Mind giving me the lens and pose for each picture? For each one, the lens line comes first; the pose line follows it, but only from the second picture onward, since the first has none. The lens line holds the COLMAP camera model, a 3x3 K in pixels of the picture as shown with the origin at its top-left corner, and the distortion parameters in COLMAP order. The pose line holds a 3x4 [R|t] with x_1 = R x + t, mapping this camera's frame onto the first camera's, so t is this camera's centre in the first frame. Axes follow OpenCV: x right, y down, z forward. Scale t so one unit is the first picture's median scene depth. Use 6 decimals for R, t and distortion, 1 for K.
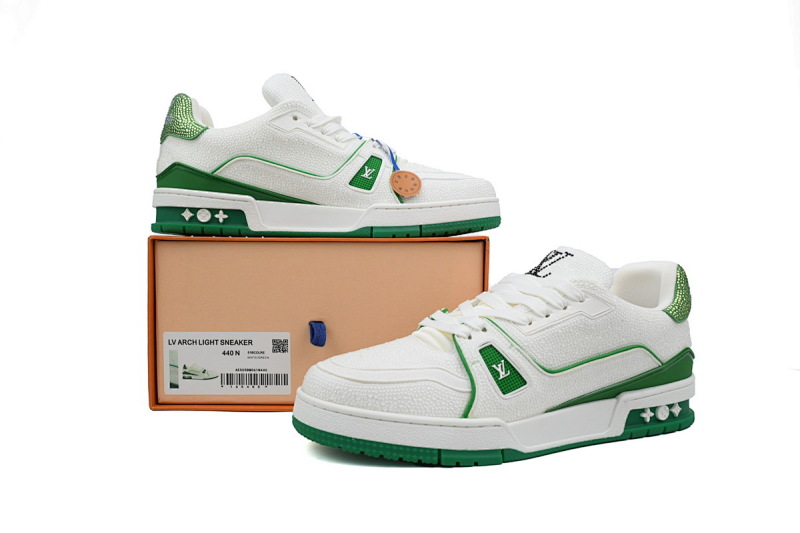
lens RADIAL K [[646.0, 0, 400.0], [0, 646.0, 266.5], [0, 0, 1]] dist [0.002096, -0.000285]
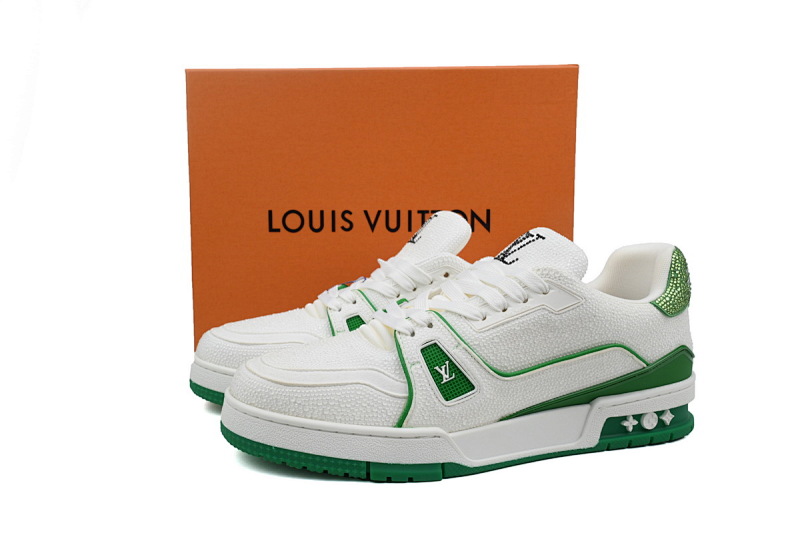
lens RADIAL K [[646.0, 0, 400.0], [0, 646.0, 266.5], [0, 0, 1]] dist [0.002096, -0.000285]
pose [[0.993982, -0.001335, -0.109534, 0.187320], [0.006672, 0.998807, 0.048377, -0.024905], [0.109339, -0.048817, 0.992805, 0.130765]]
